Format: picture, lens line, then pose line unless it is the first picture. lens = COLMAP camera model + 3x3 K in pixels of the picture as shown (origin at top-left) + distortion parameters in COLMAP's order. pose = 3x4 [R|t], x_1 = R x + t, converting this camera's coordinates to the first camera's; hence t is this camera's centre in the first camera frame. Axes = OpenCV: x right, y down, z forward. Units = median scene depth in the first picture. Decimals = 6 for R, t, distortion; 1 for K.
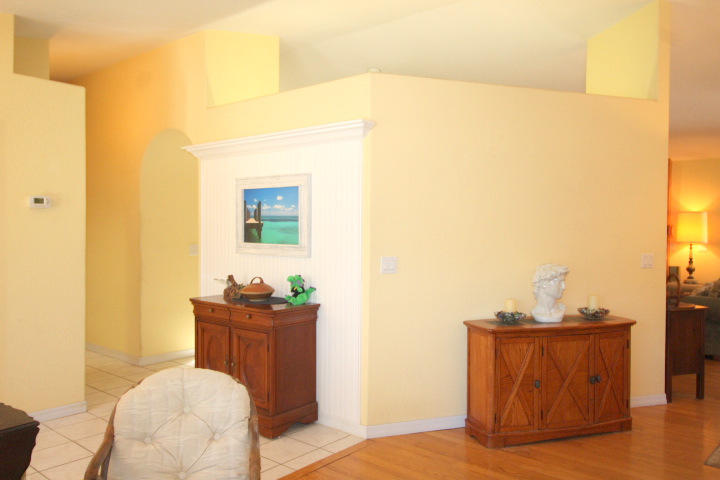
lens RADIAL K [[577.3, 0, 360.0], [0, 577.3, 240.0], [0, 0, 1]] dist [0.006432, 0.002555]
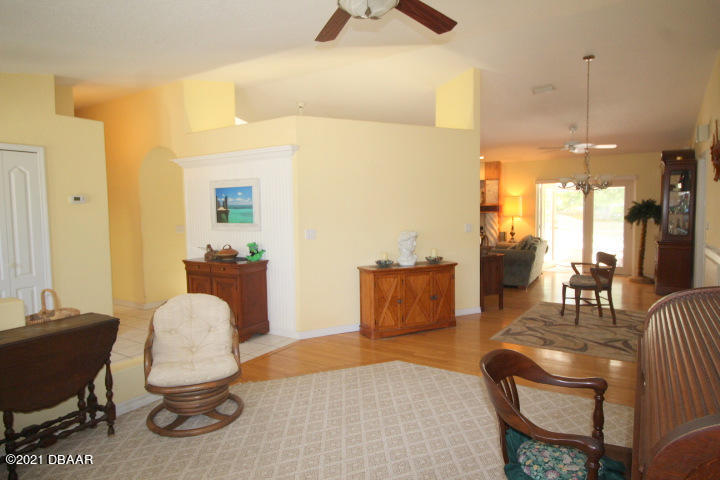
lens RADIAL K [[435.3, 0, 357.6], [0, 435.3, 238.2], [0, 0, 1]] dist [-0.000253, 0.000041]
pose [[0.990739, -0.030576, 0.132290, 0.018332], [0.024791, 0.998672, 0.045156, 0.002238], [-0.133495, -0.041458, 0.990182, -0.227922]]
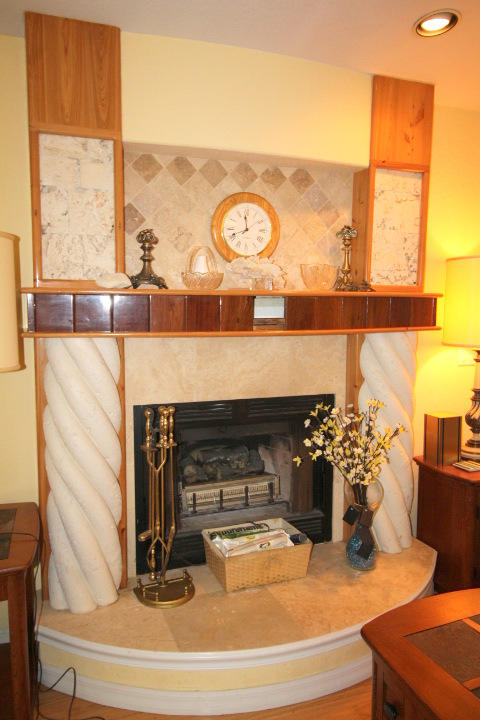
lens RADIAL K [[577.3, 0, 240.0], [0, 577.3, 360.0], [0, 0, 1]] dist [0.006432, 0.002555]
pose [[0.475232, -0.091075, 0.875134, 0.468203], [0.020746, 0.995512, 0.092337, -0.052257], [-0.879616, -0.025726, 0.474988, 2.297151]]
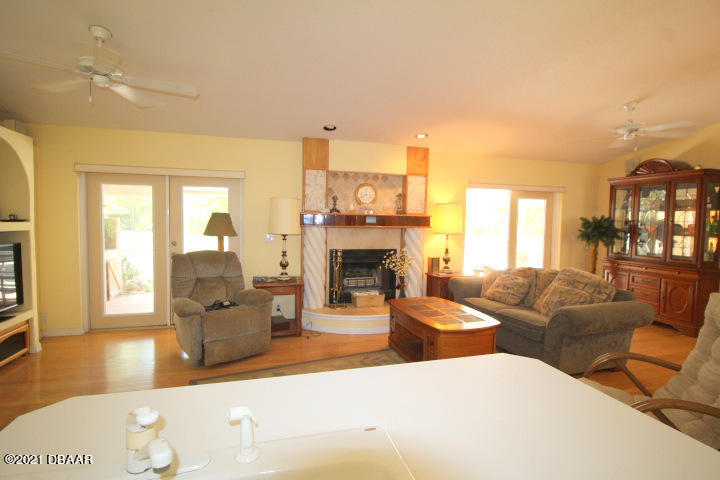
lens RADIAL K [[352.5, 0, 357.3], [0, 352.5, 238.2], [0, 0, 1]] dist [0.001990, -0.015657]
pose [[0.552003, -0.041946, 0.832786, -0.083460], [0.007791, 0.998950, 0.045150, -0.039100], [-0.833806, -0.018435, 0.551750, 1.883038]]
